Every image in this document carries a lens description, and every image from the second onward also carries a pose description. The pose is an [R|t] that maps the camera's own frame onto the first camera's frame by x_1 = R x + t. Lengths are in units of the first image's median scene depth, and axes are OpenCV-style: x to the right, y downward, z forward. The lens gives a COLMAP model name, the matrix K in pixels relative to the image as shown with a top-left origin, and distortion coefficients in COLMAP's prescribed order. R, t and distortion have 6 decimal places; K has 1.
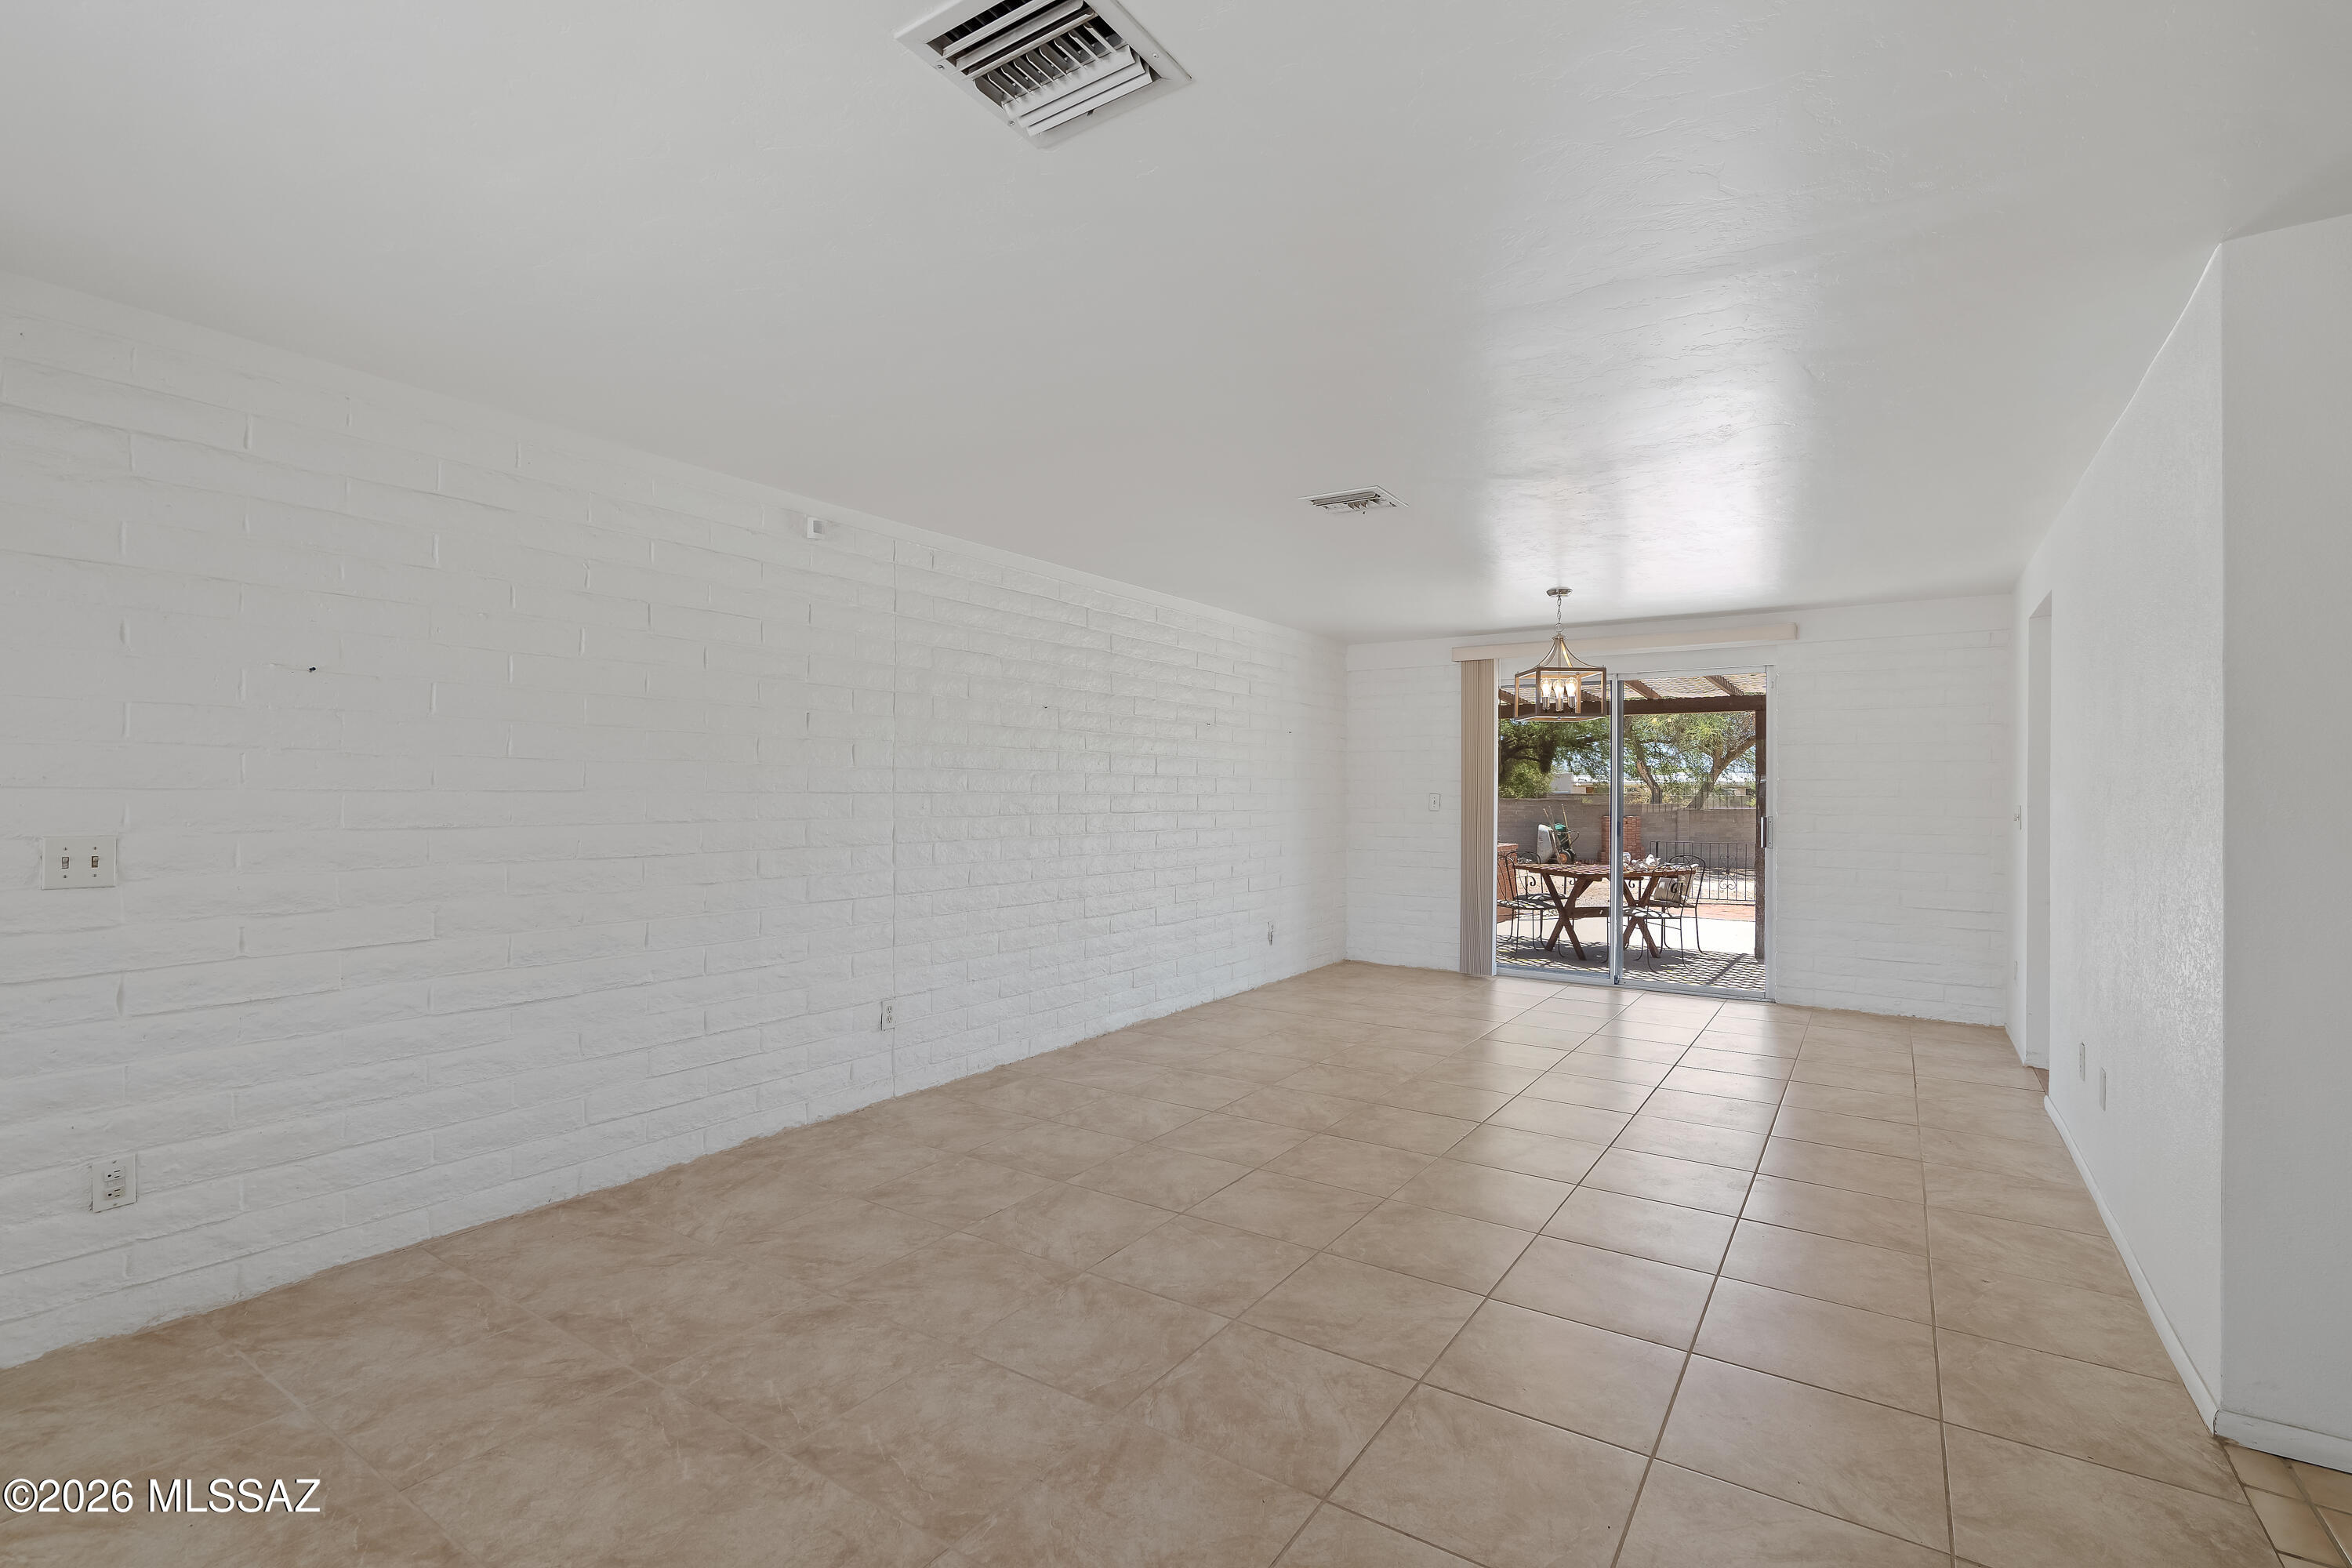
lens RADIAL K [[1079.2, 0, 1197.7], [0, 1079.2, 786.4], [0, 0, 1]] dist [-0.003900, 0.001642]
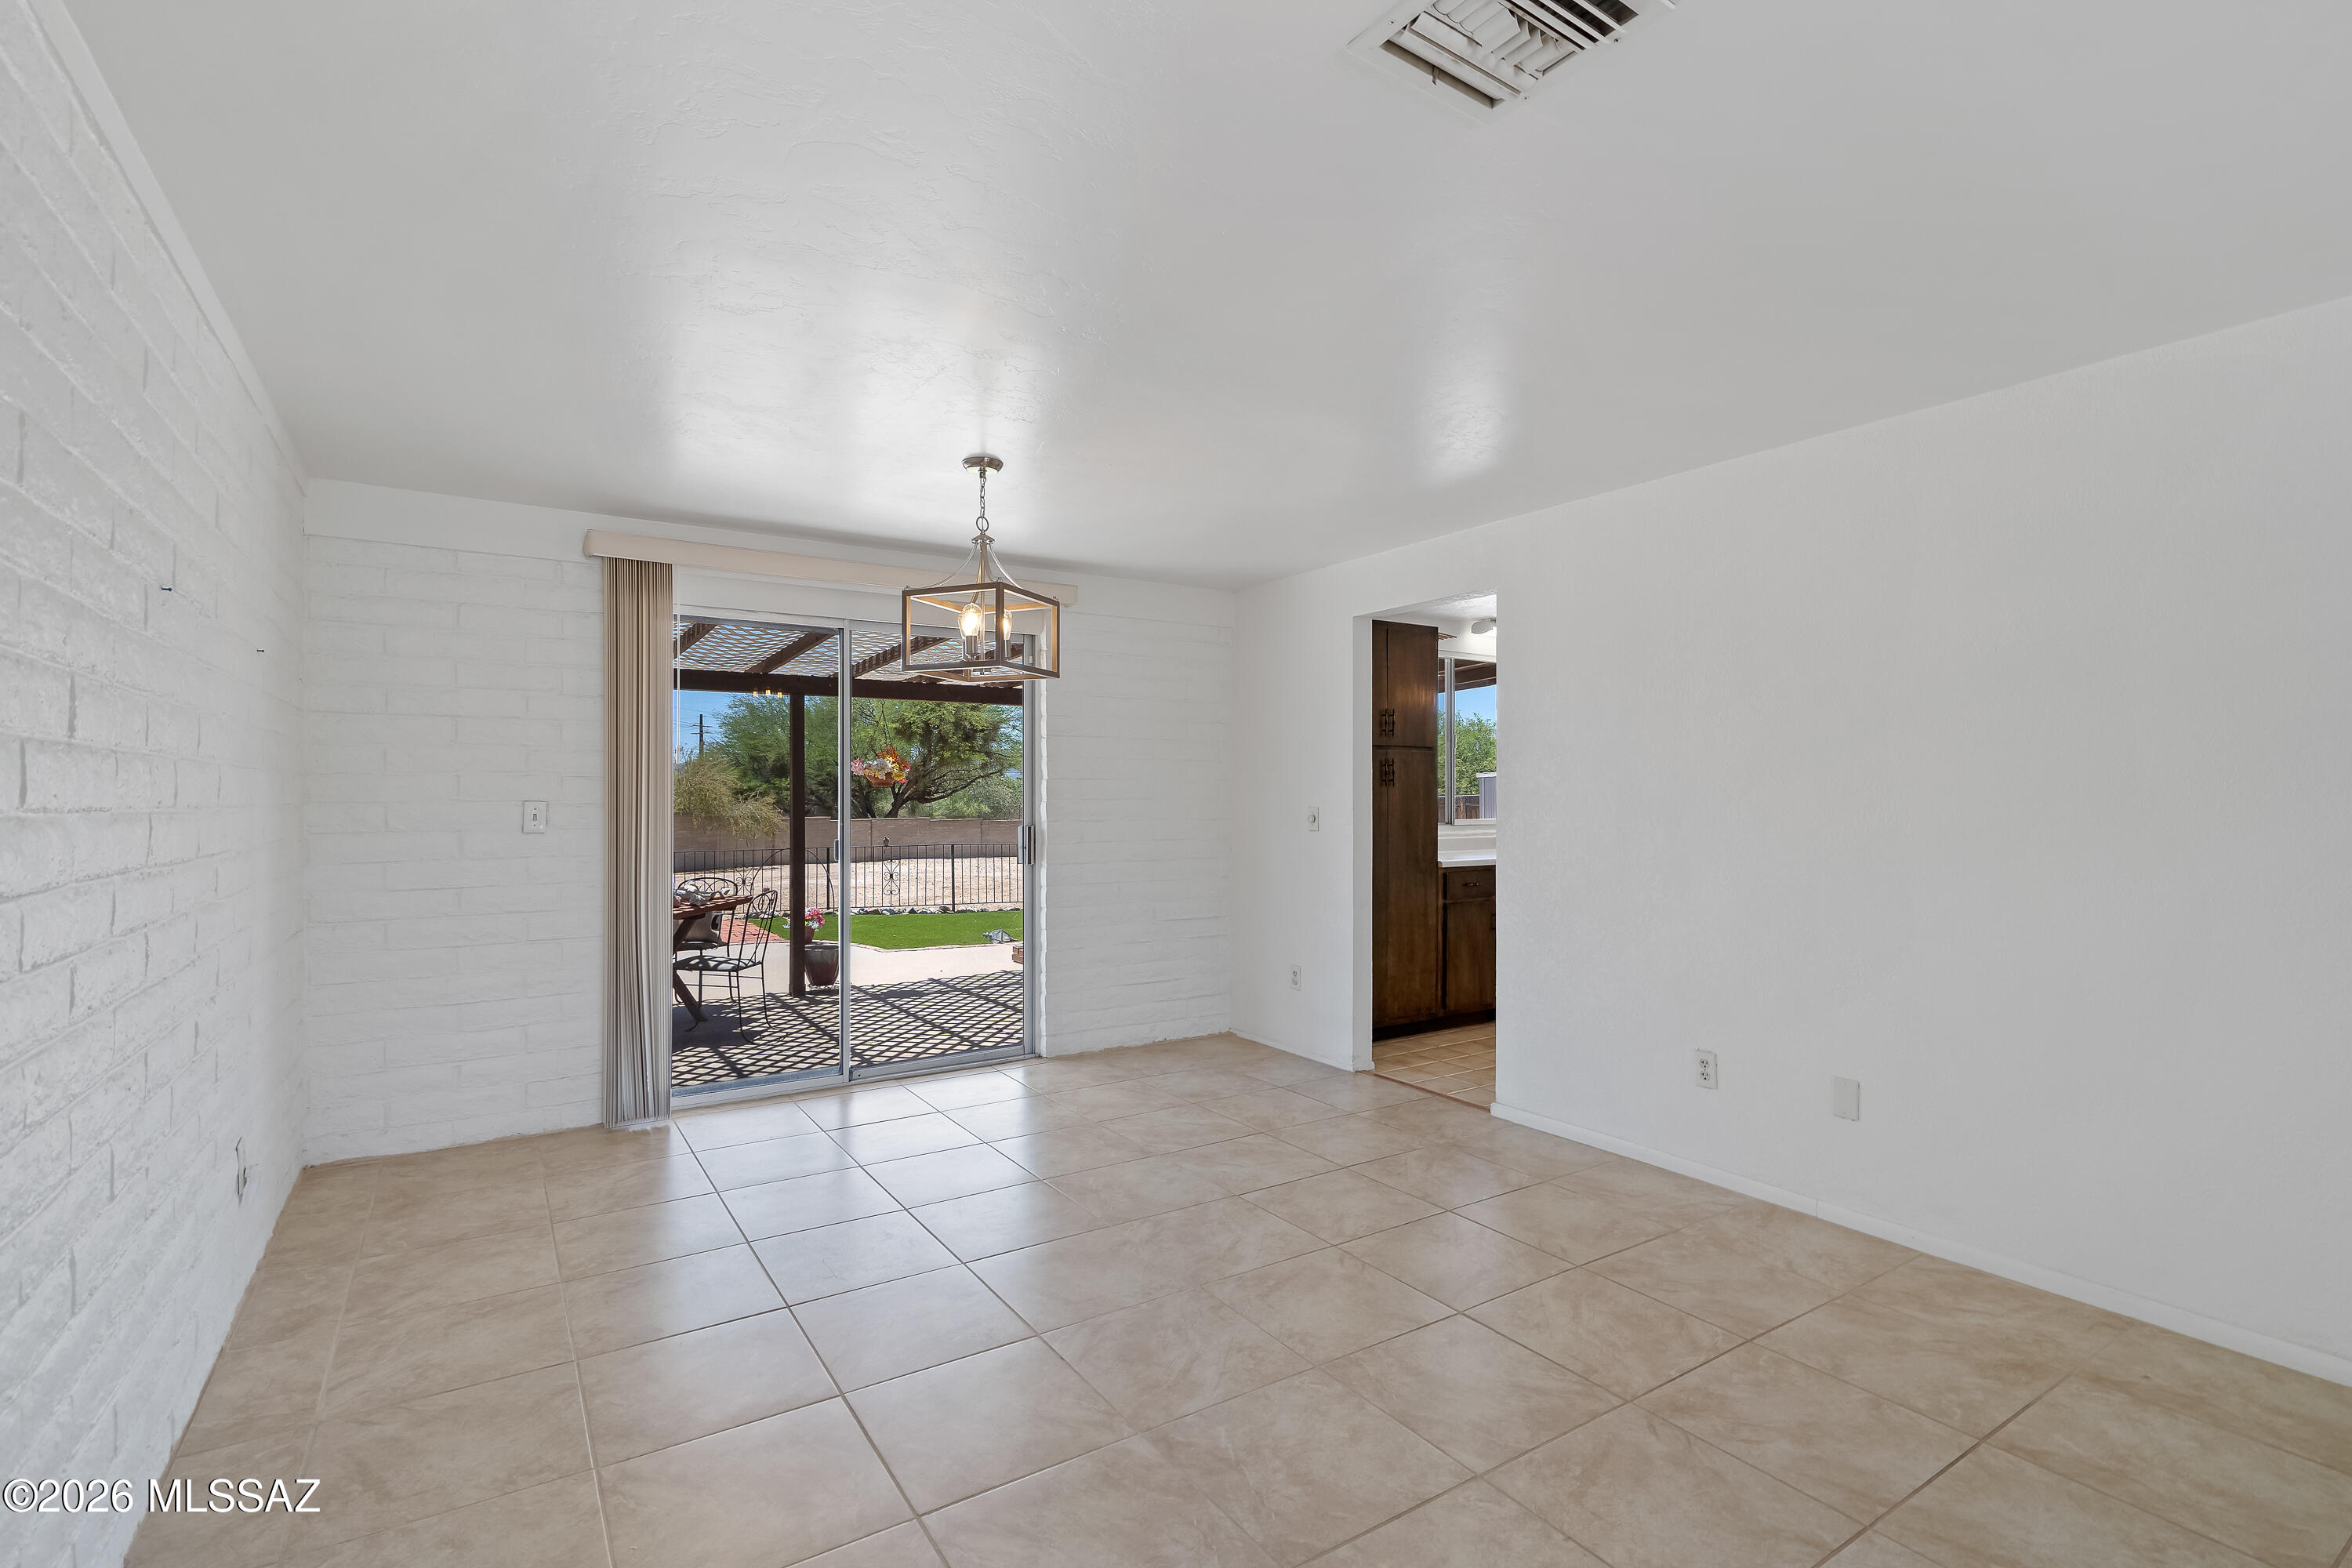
lens RADIAL K [[1079.2, 0, 1159.0], [0, 1079.2, 775.5], [0, 0, 1]] dist [-0.003900, 0.001642]
pose [[0.414871, 0.008595, 0.909840, -0.428566], [0.000767, 0.999952, -0.009796, 0.000641], [-0.909880, 0.004762, 0.414845, 1.645831]]
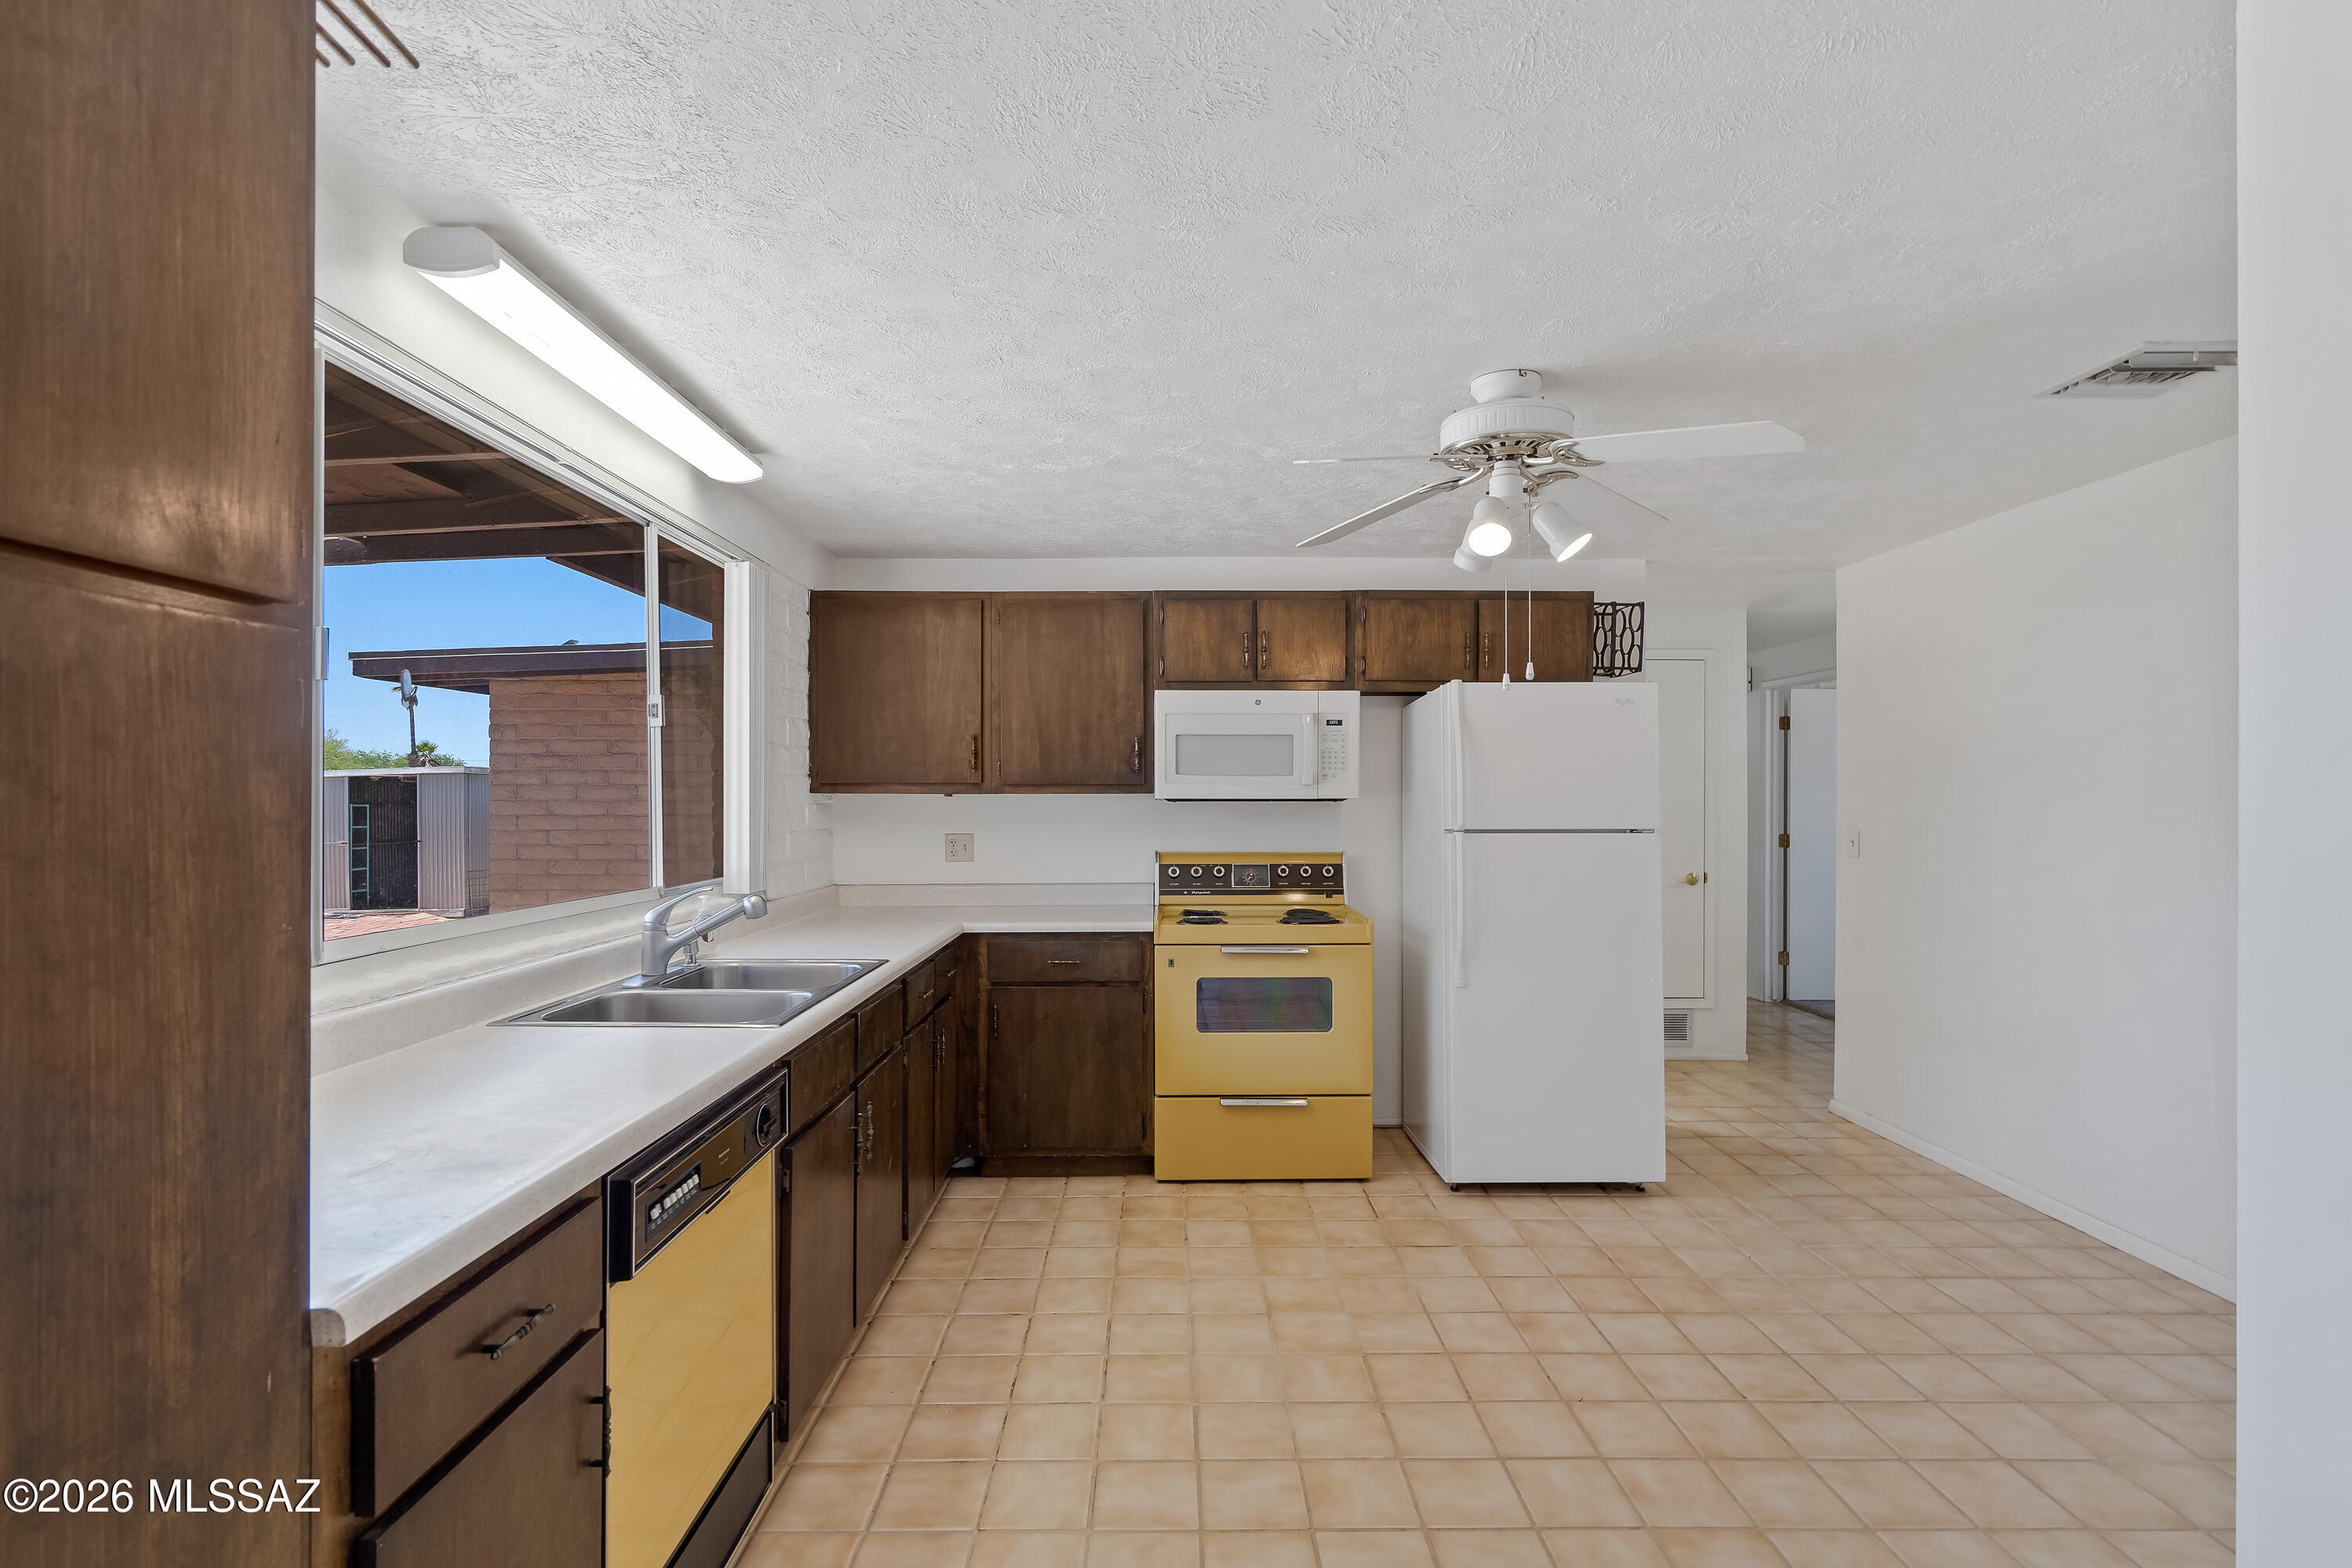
lens RADIAL K [[1079.2, 0, 1170.5], [0, 1079.2, 793.6], [0, 0, 1]] dist [-0.003900, 0.001642]
pose [[-0.552629, -0.004396, 0.833416, 1.581106], [-0.007980, 0.999968, -0.000018, -0.023591], [-0.833389, -0.006661, -0.552647, 2.048428]]
